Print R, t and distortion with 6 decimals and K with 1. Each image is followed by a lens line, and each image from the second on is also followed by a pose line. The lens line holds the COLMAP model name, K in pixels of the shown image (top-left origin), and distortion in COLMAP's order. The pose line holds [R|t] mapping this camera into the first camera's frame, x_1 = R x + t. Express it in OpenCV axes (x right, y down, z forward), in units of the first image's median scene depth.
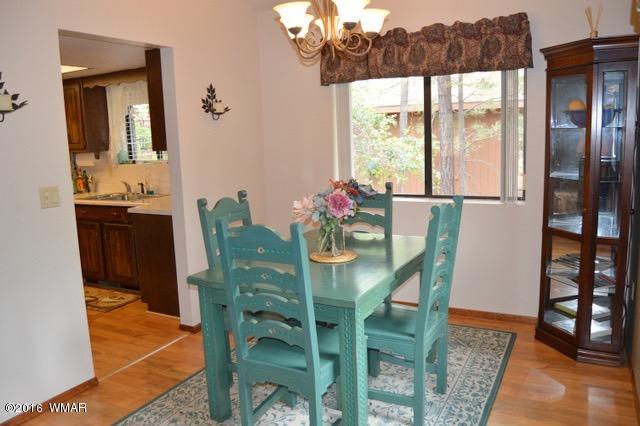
lens RADIAL K [[507.7, 0, 320.0], [0, 507.7, 213.0], [0, 0, 1]] dist [-0.073683, 0.008589]
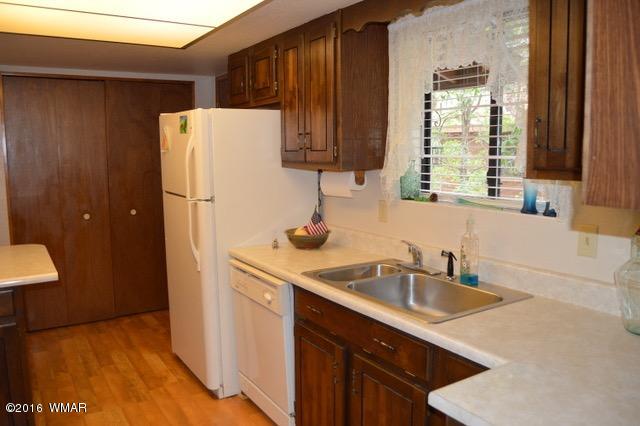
lens RADIAL K [[507.7, 0, 320.0], [0, 507.7, 213.0], [0, 0, 1]] dist [-0.073683, 0.008589]
pose [[0.870837, 0.091120, -0.483053, -0.241328], [-0.101752, 0.994801, 0.004217, -0.080254], [0.480925, 0.045479, 0.875581, 0.560572]]
